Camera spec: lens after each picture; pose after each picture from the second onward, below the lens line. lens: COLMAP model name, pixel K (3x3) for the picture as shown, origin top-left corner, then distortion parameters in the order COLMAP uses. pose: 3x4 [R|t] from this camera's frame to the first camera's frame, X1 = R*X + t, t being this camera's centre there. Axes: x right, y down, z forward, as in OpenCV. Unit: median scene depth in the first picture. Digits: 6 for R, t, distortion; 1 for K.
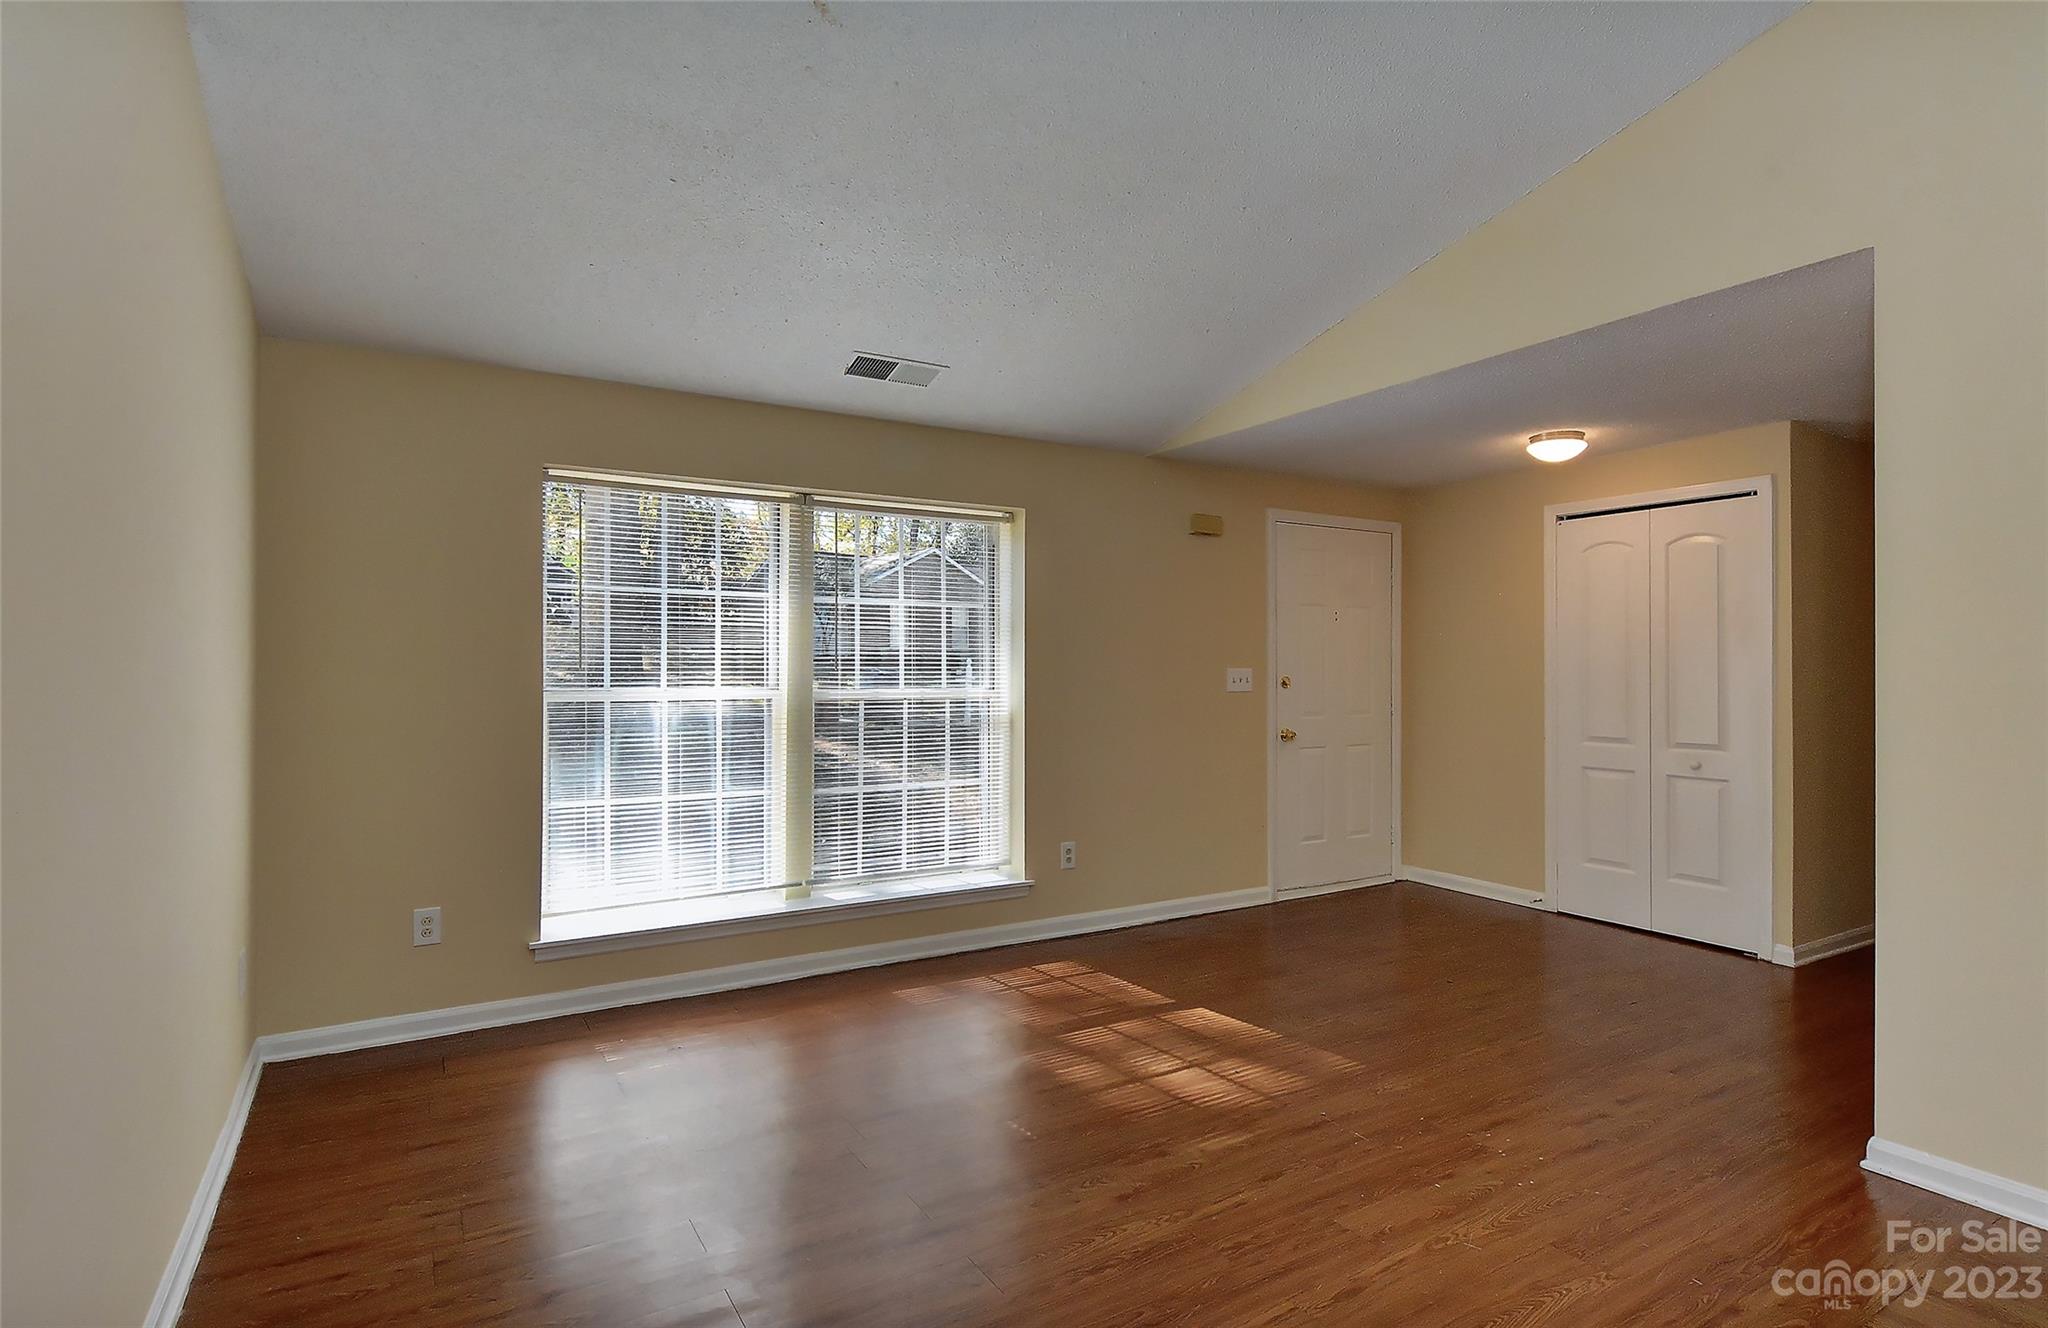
lens RADIAL K [[1011.6, 0, 1041.3], [0, 1011.6, 667.0], [0, 0, 1]] dist [-0.001490, -0.000588]
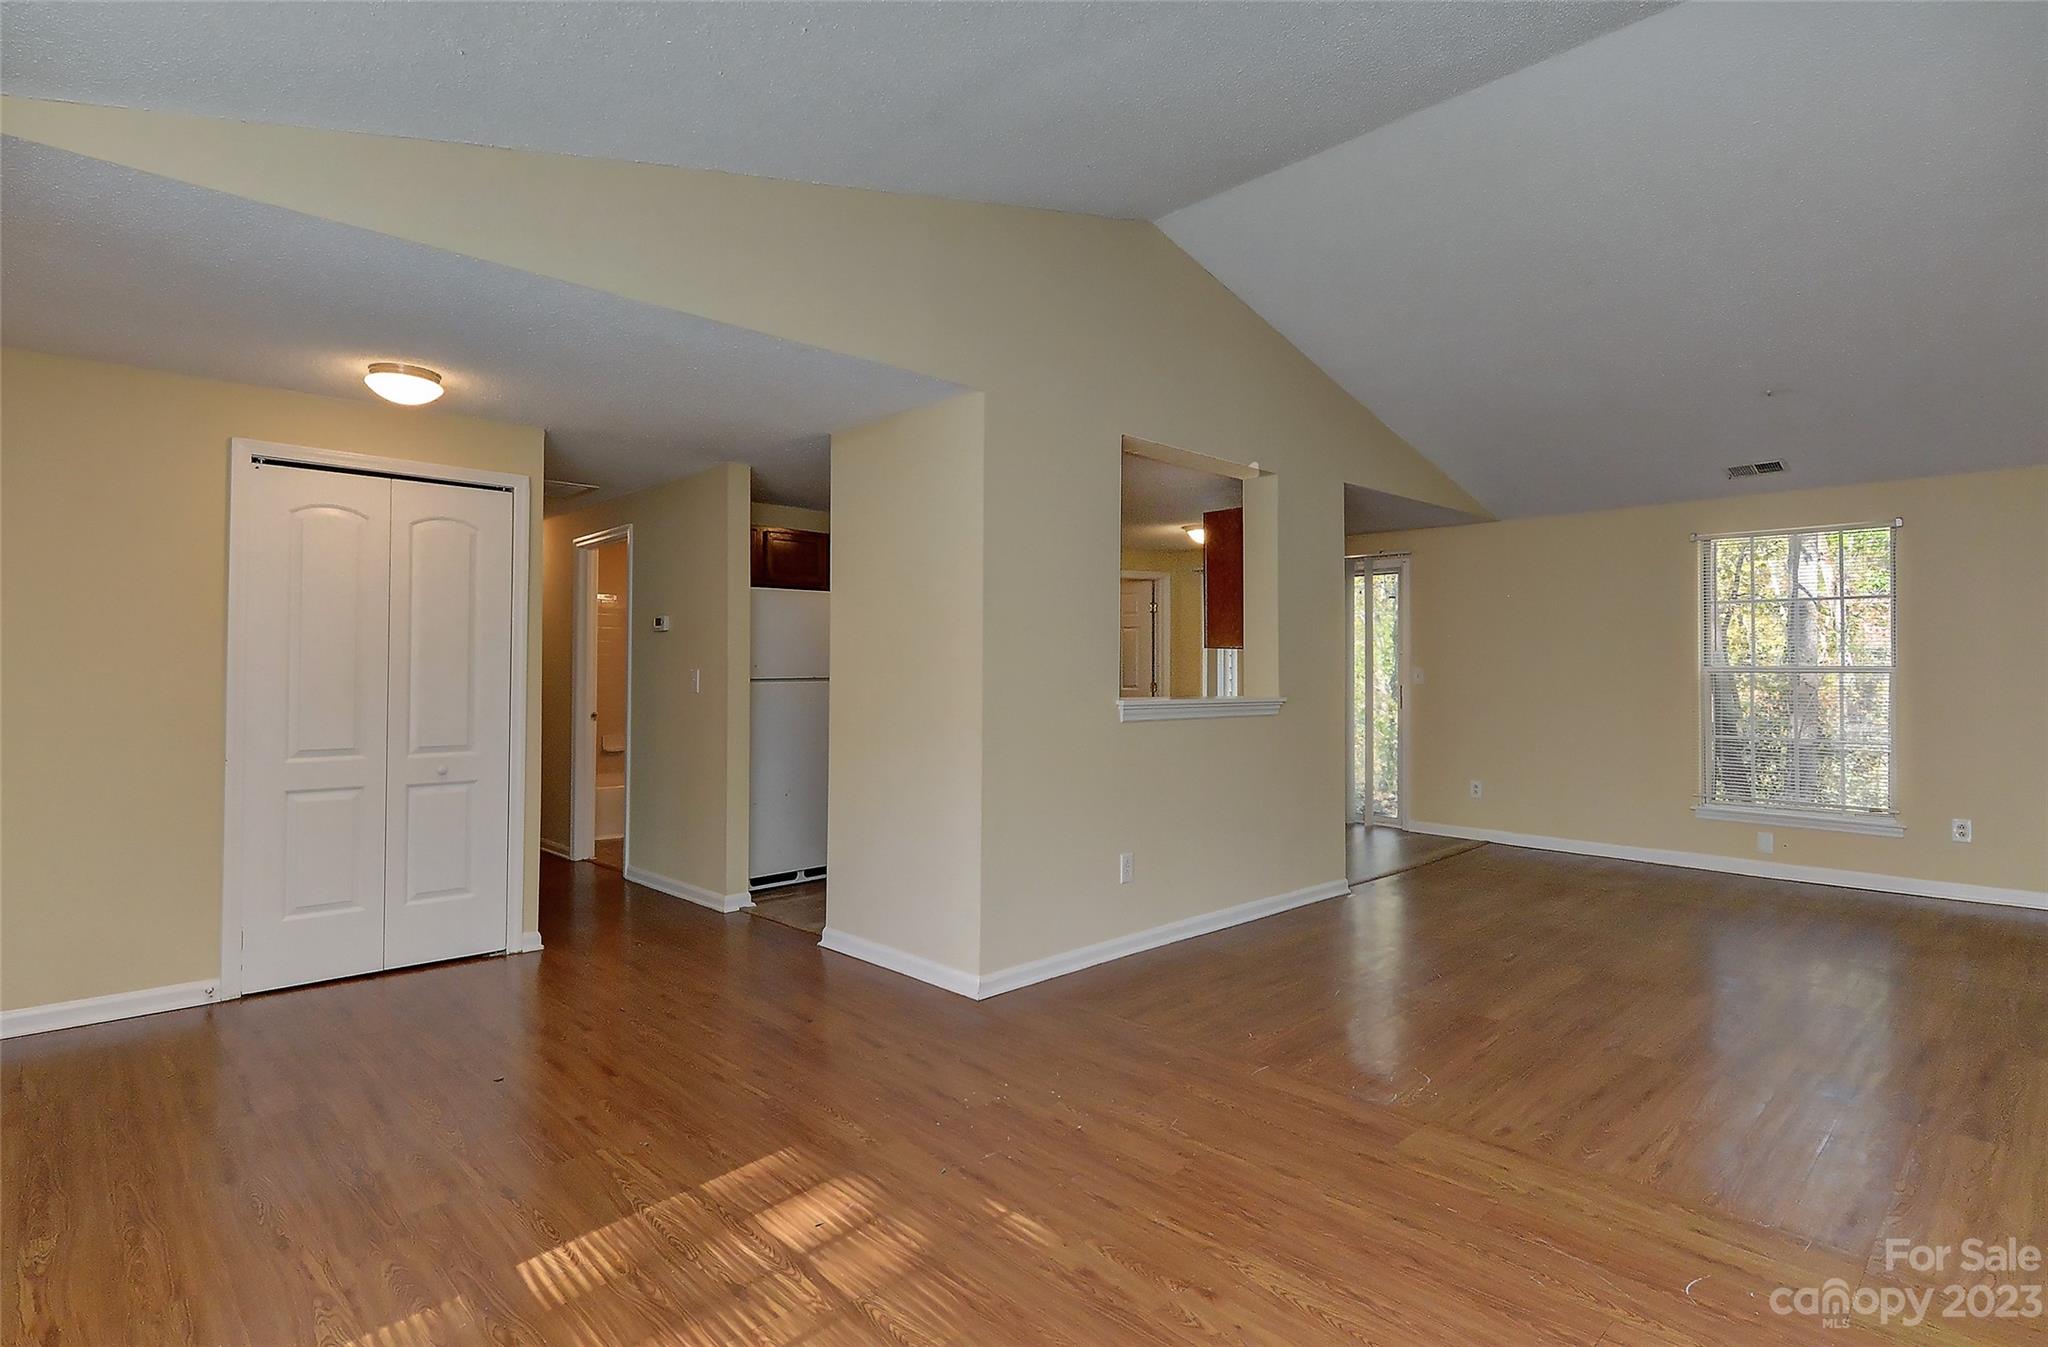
lens RADIAL K [[1034.1, 0, 993.4], [0, 1034.1, 677.7], [0, 0, 1]] dist [0.013479, -0.003125]
pose [[-0.200547, -0.013682, 0.979589, -0.422557], [-0.009073, 0.999886, 0.012108, -0.002495], [-0.979642, -0.006460, -0.200648, 0.779199]]
